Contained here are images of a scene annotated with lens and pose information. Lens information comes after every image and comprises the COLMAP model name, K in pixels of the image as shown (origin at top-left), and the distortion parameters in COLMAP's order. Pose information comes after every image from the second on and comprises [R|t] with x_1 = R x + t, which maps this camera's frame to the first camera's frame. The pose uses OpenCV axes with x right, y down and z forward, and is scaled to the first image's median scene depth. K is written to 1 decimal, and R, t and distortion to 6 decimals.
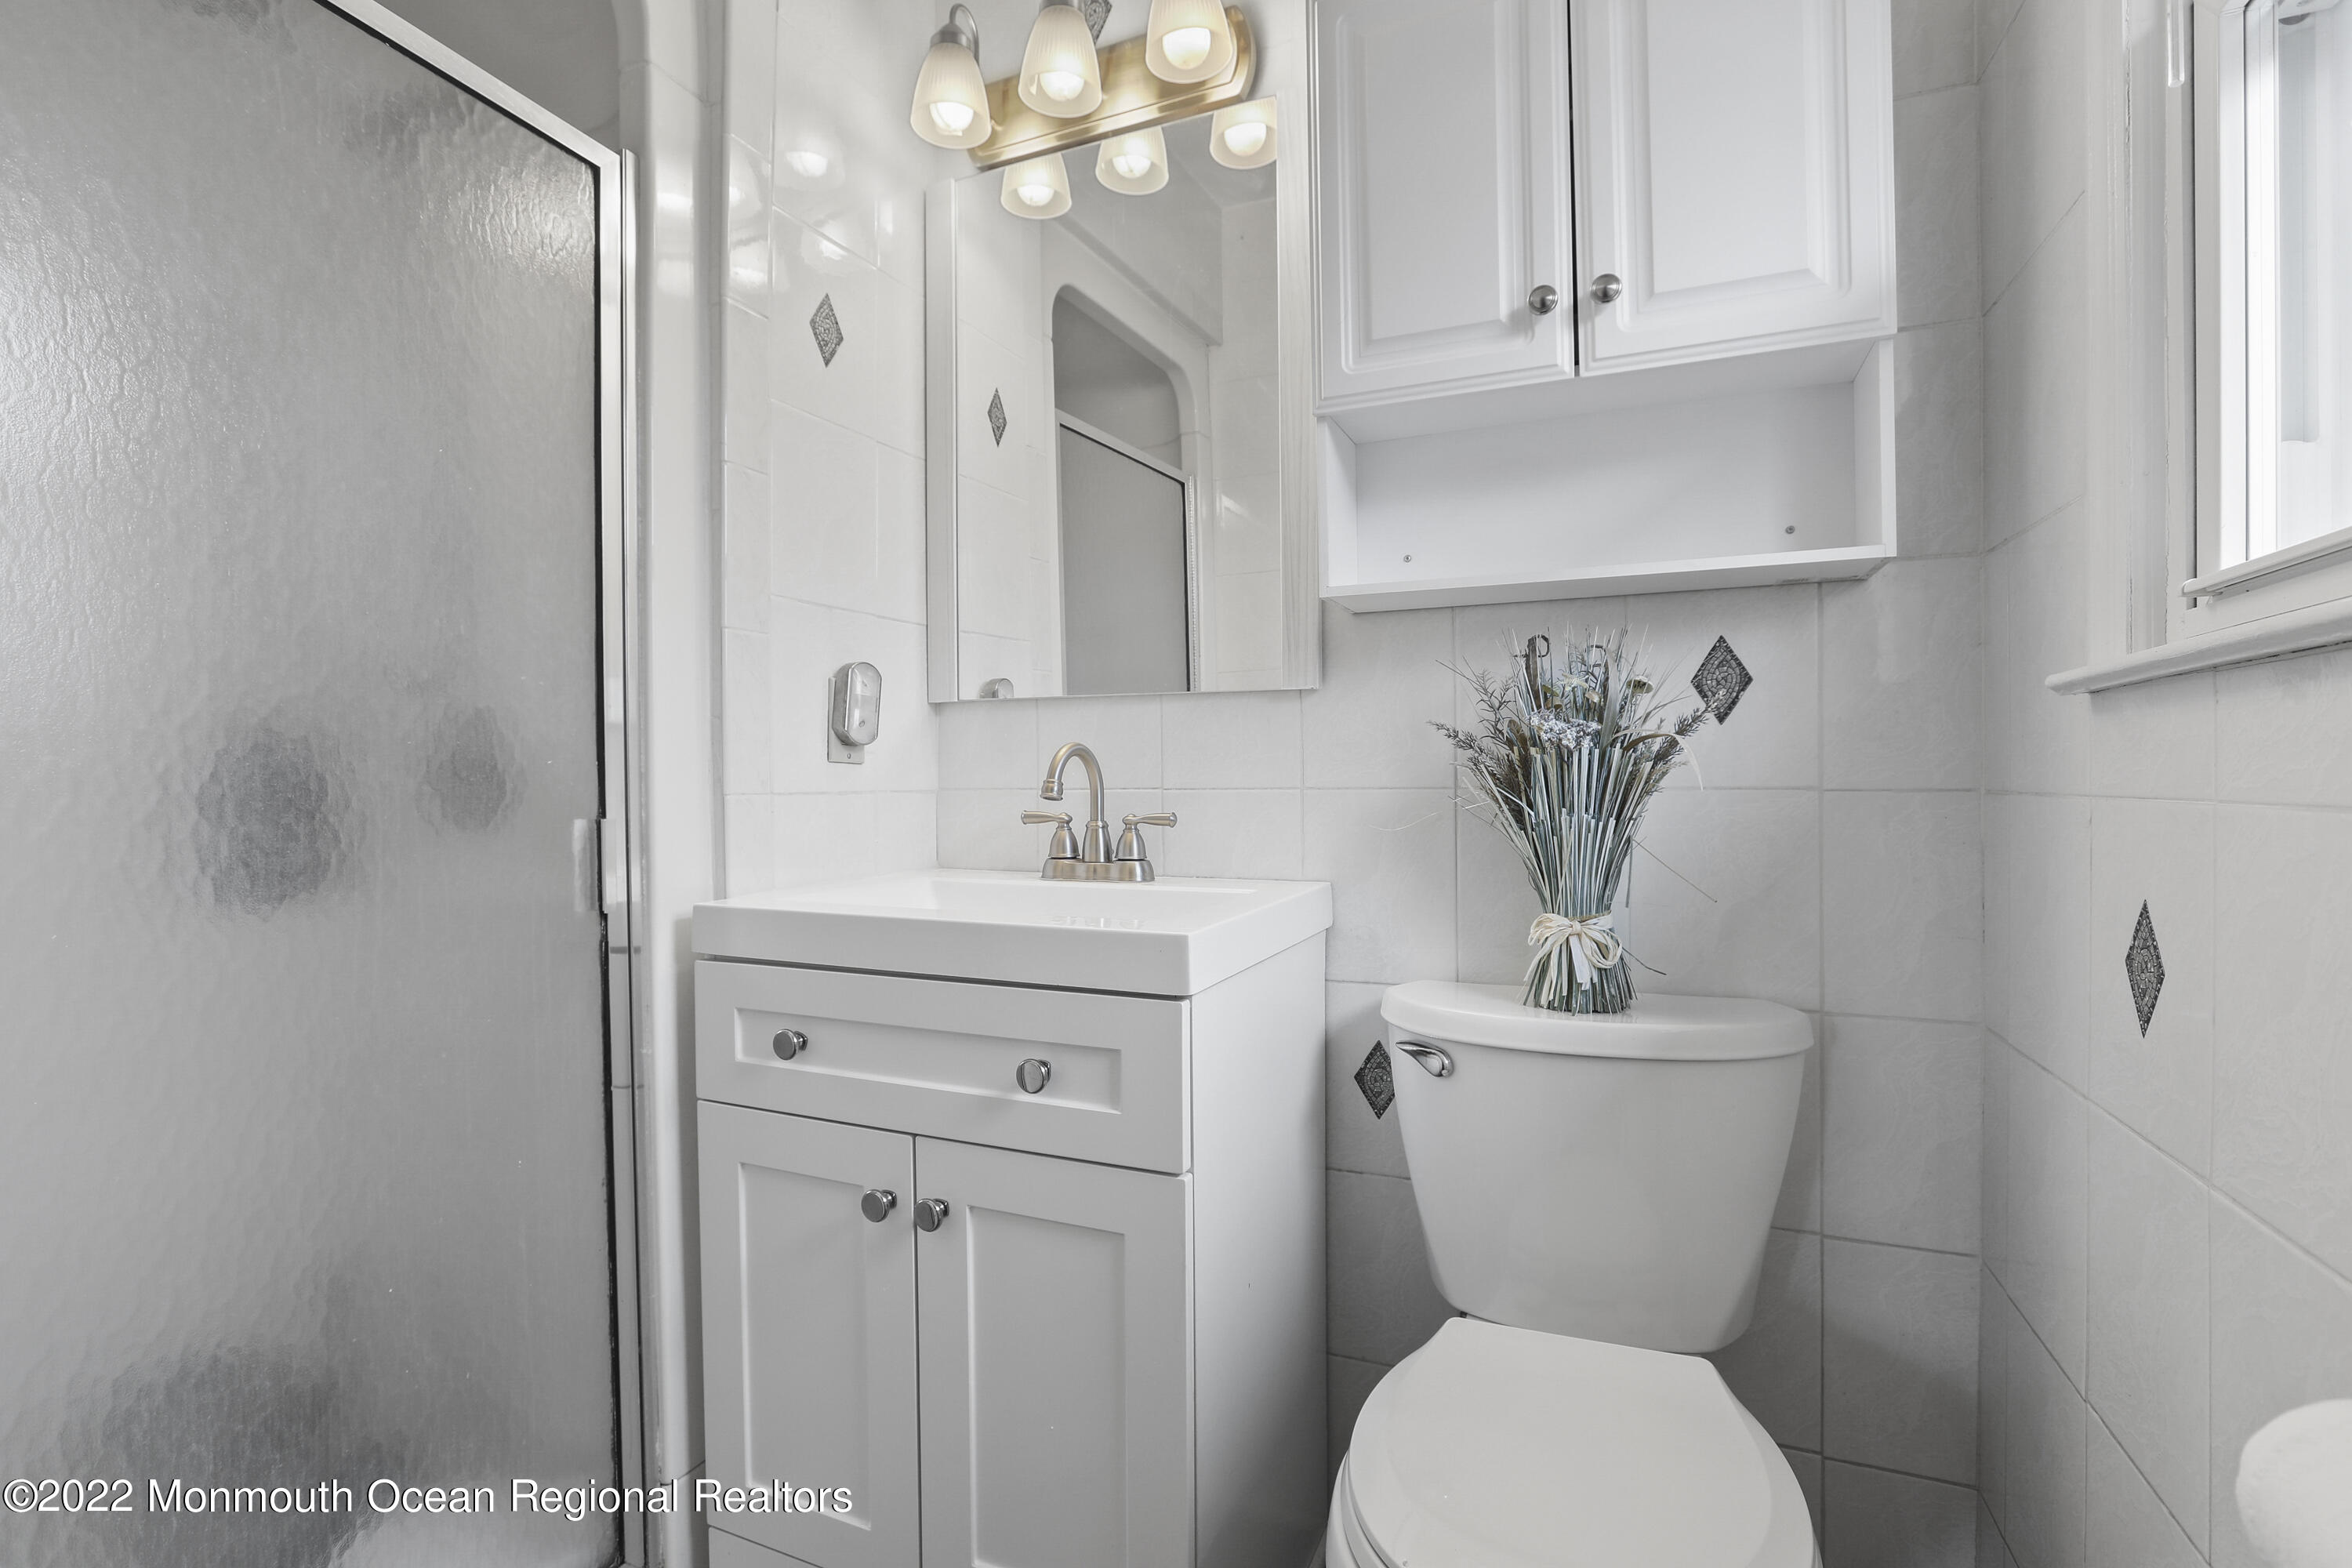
lens RADIAL K [[1086.8, 0, 1183.5], [0, 1086.8, 791.5], [0, 0, 1]] dist [-0.035610, 0.011560]
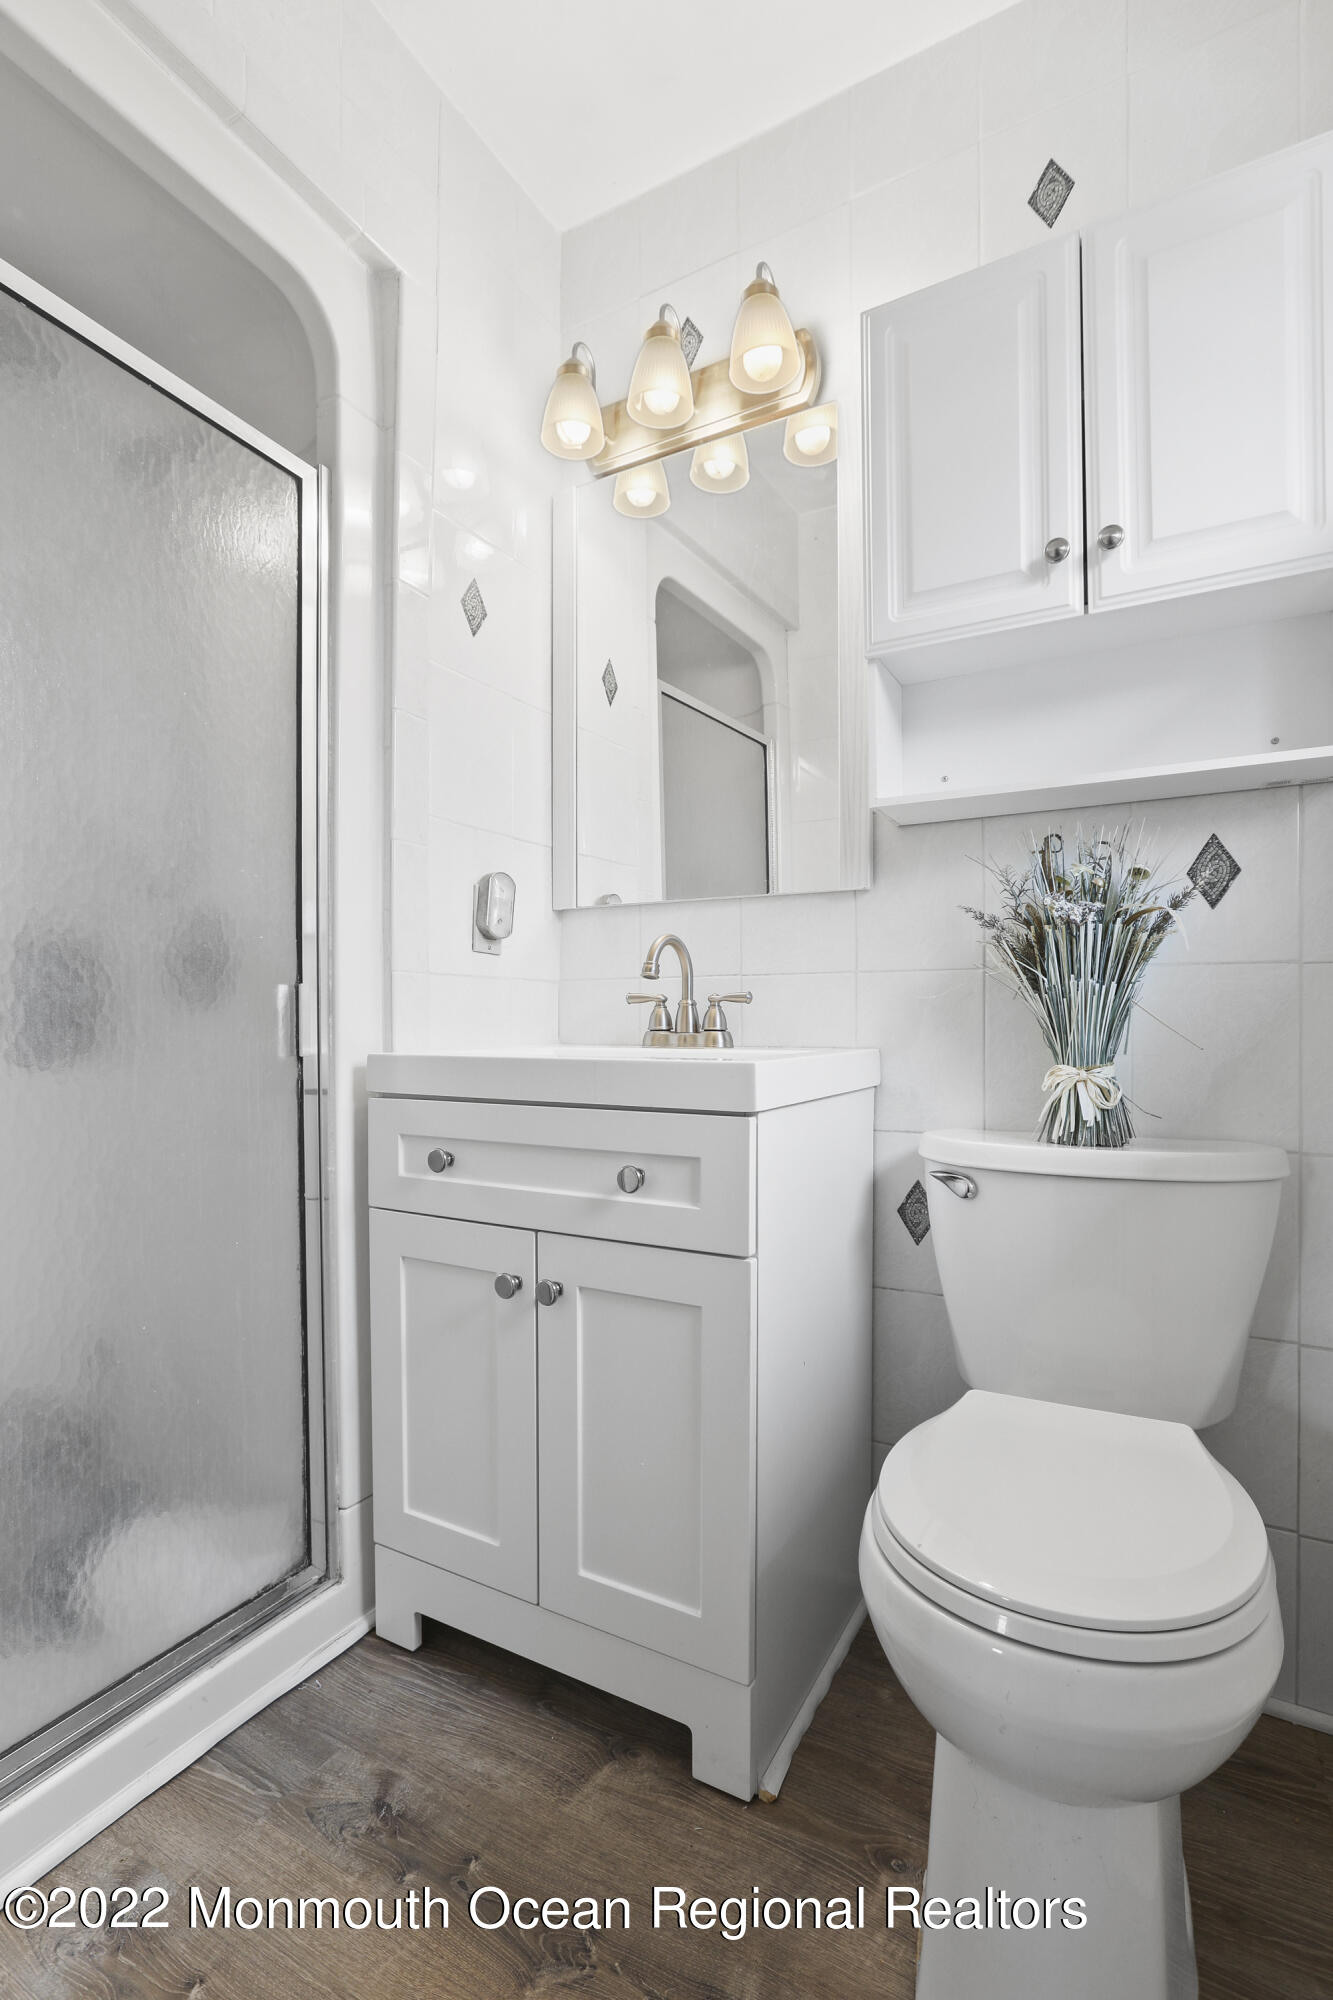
lens RADIAL K [[924.1, 0, 682.9], [0, 924.1, 1036.8], [0, 0, 1]] dist [-0.035610, 0.011560]
pose [[0.995539, 0.008038, -0.094007, 0.017985], [-0.007893, 0.999967, 0.001920, 0.082097], [0.094020, -0.001170, 0.995570, -0.048527]]
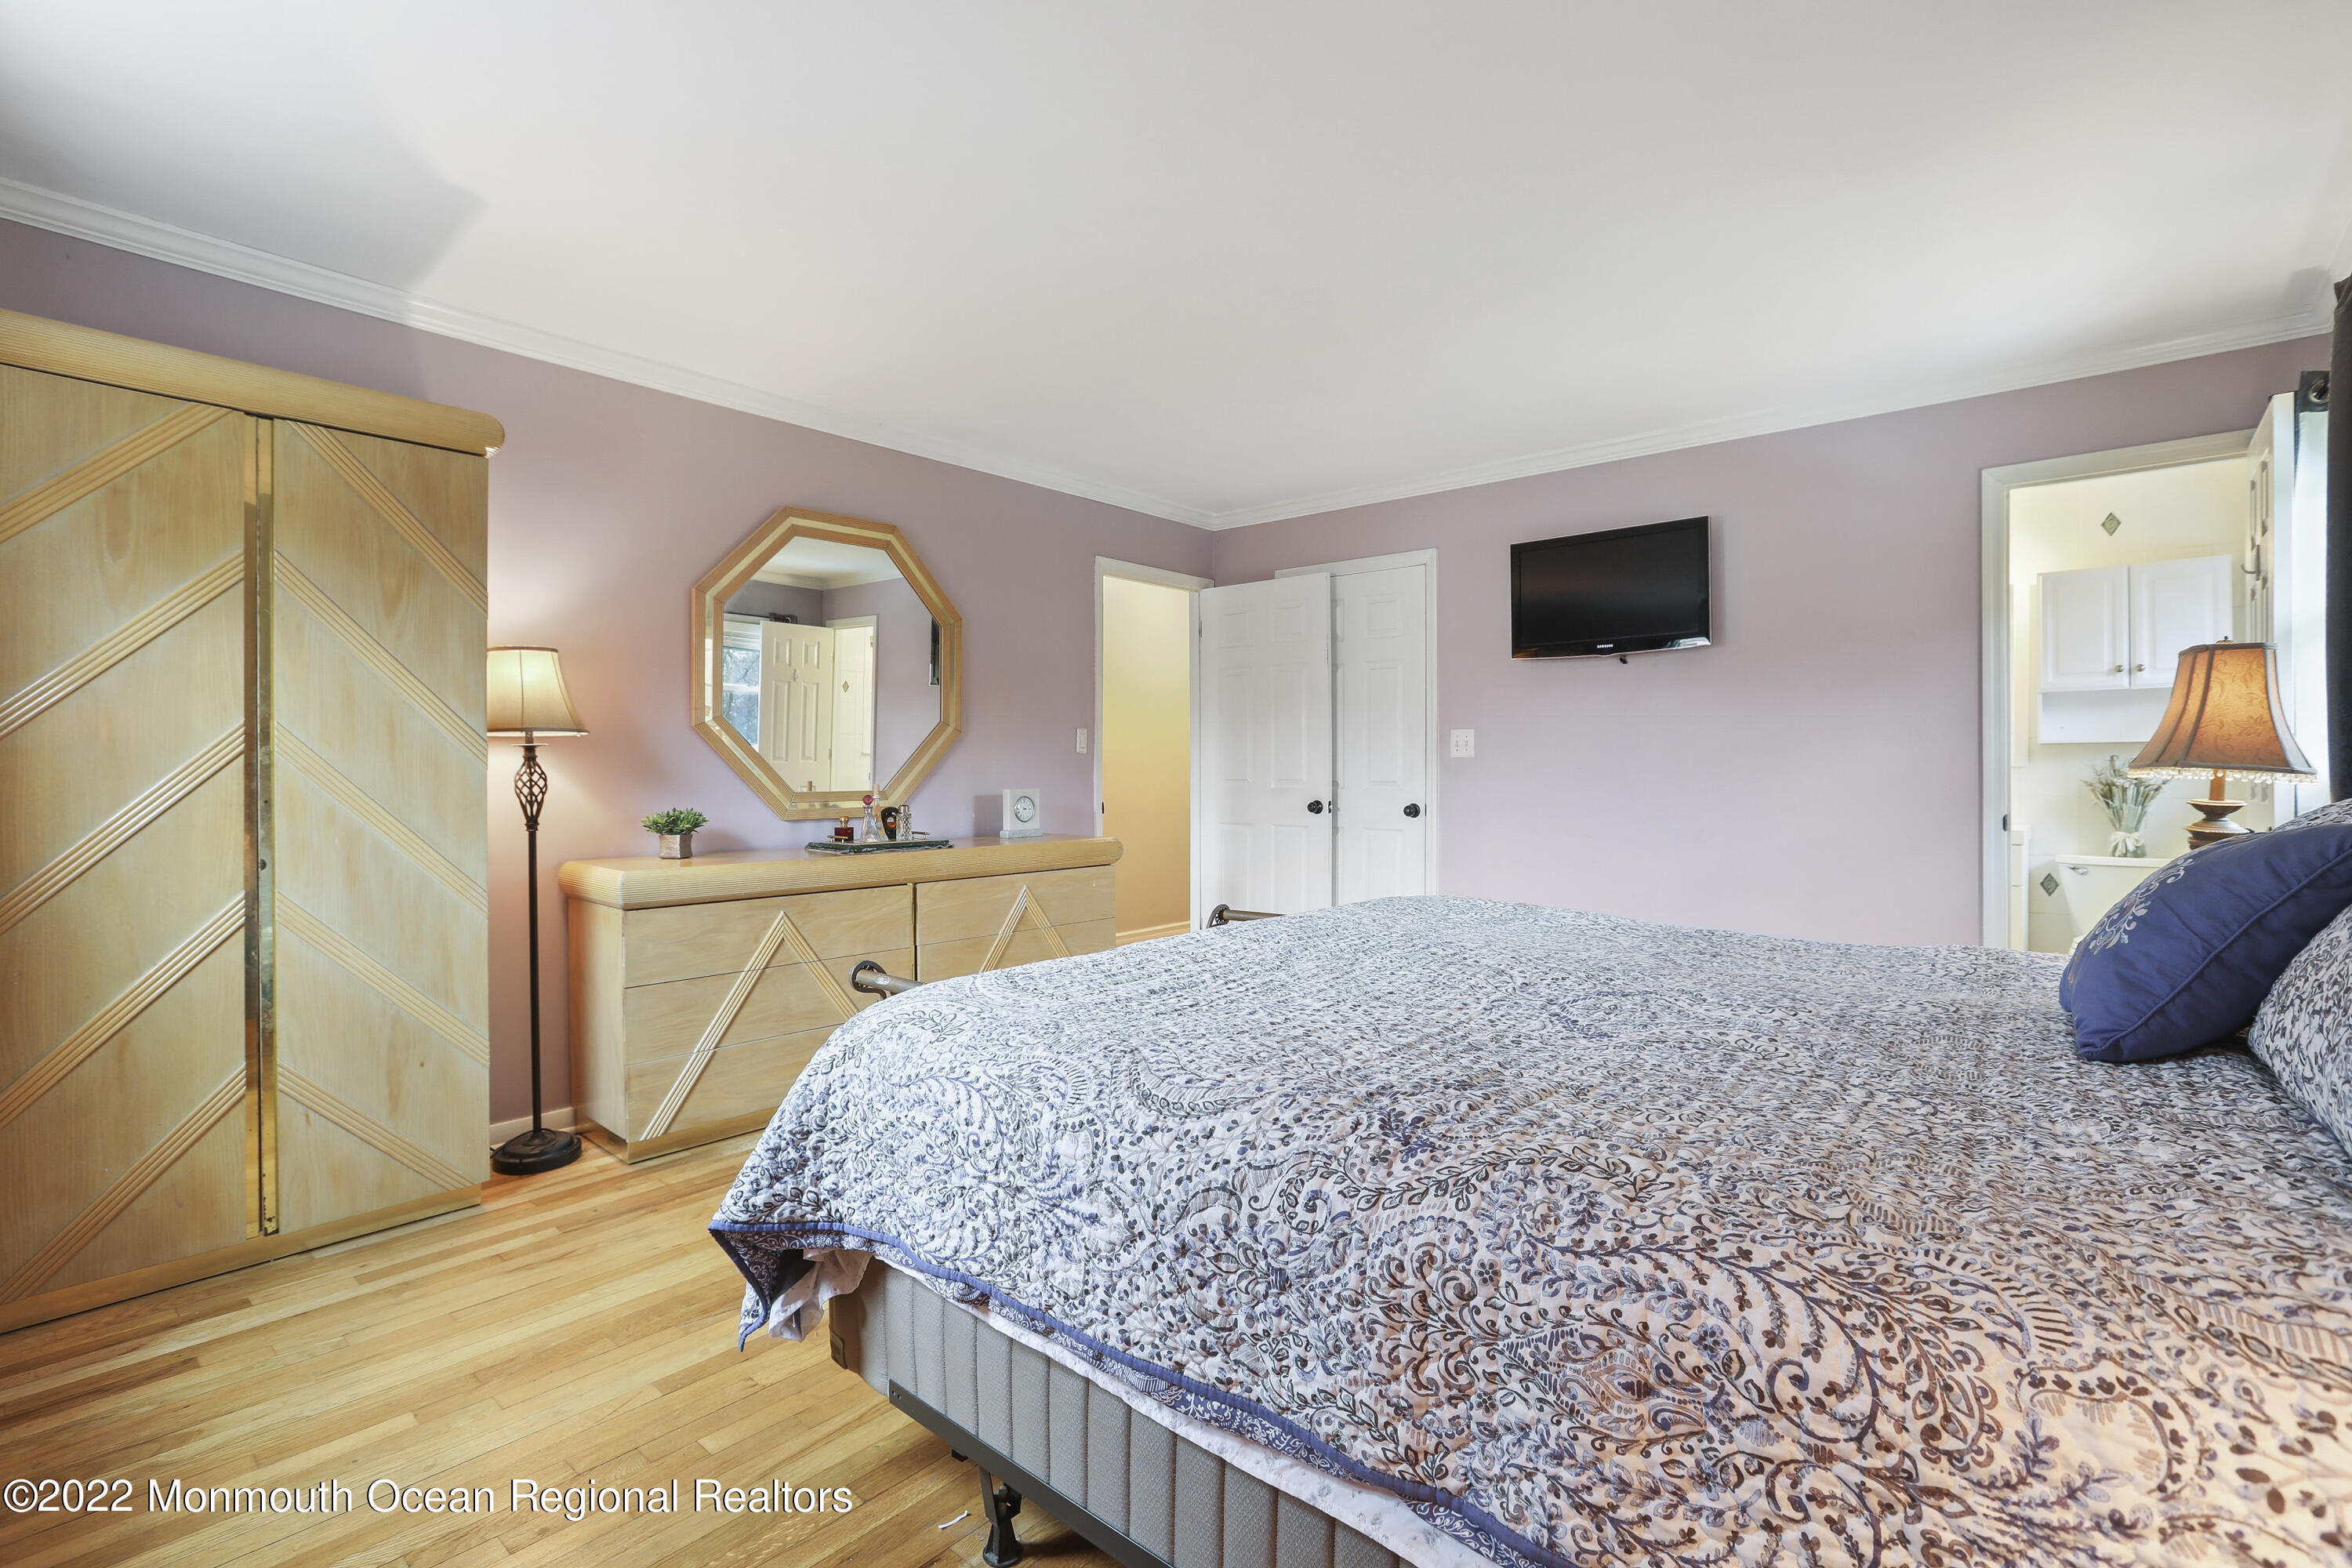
lens RADIAL K [[1086.8, 0, 1162.4], [0, 1086.8, 772.5], [0, 0, 1]] dist [-0.035610, 0.011560]
pose [[0.948779, 0.008210, -0.315833, -1.581382], [-0.008630, 0.999963, 0.000069, -0.059651], [0.315821, 0.002661, 0.948815, -3.407593]]
